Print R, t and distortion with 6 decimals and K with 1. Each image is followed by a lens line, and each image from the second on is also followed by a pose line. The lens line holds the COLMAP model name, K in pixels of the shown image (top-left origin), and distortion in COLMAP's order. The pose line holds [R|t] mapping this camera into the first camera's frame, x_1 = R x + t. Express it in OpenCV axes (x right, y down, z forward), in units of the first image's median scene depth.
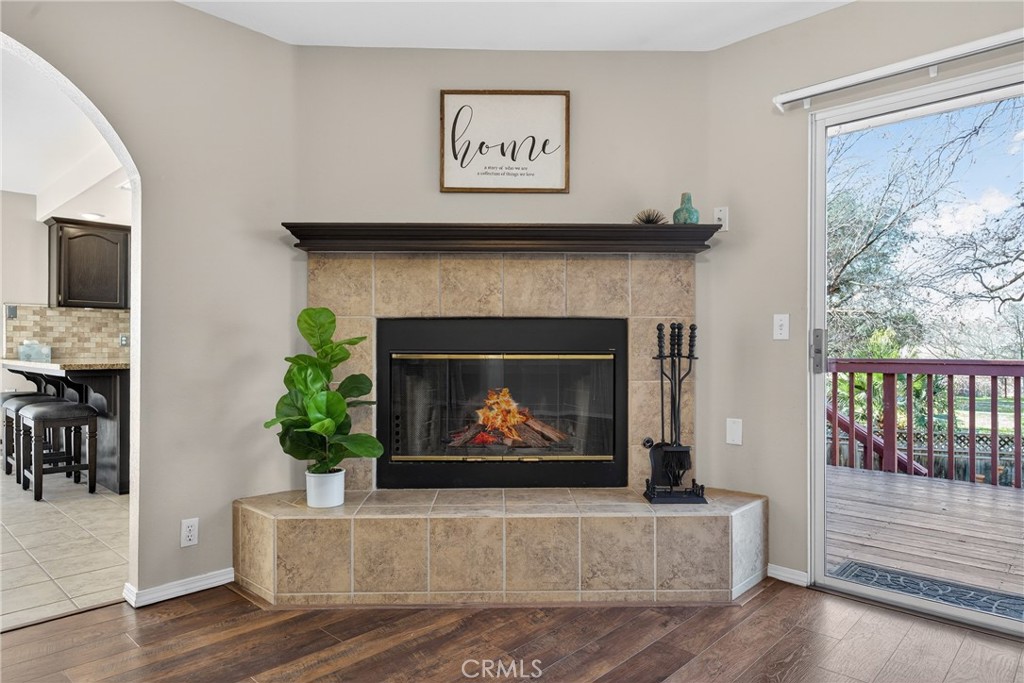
lens RADIAL K [[637.7, 0, 507.7], [0, 637.7, 355.6], [0, 0, 1]] dist [-0.001832, 0.000301]
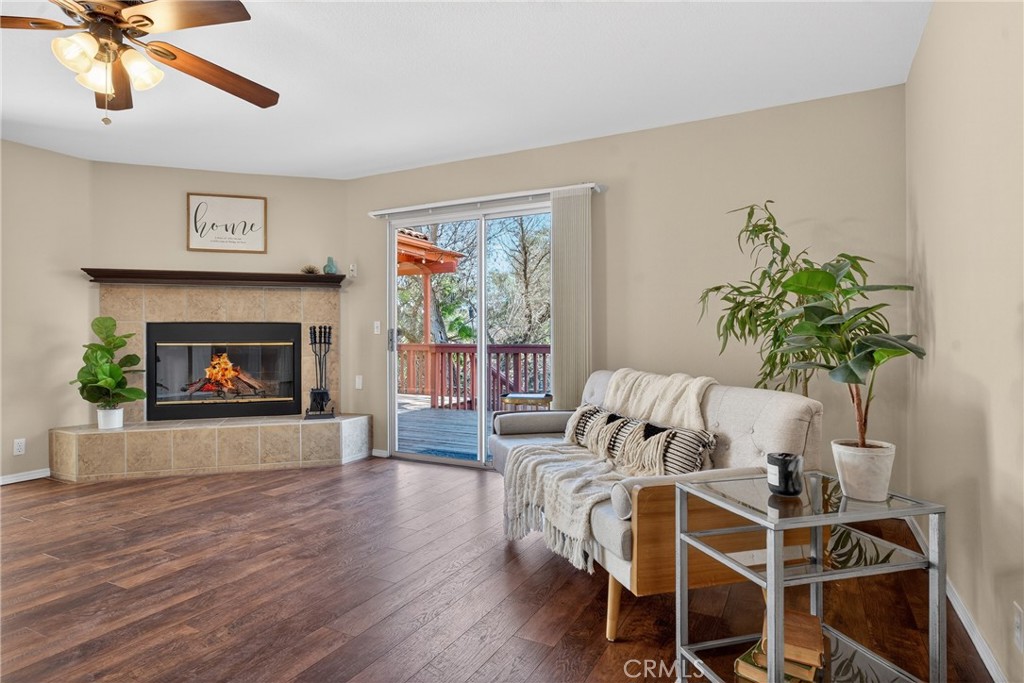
lens RADIAL K [[575.3, 0, 512.0], [0, 575.3, 341.5], [0, 0, 1]] dist [-0.000921, 0.002679]
pose [[0.963199, -0.005693, 0.268728, 0.349815], [0.006037, 0.999982, -0.000454, 0.000283], [-0.268721, 0.002059, 0.963216, -0.816931]]
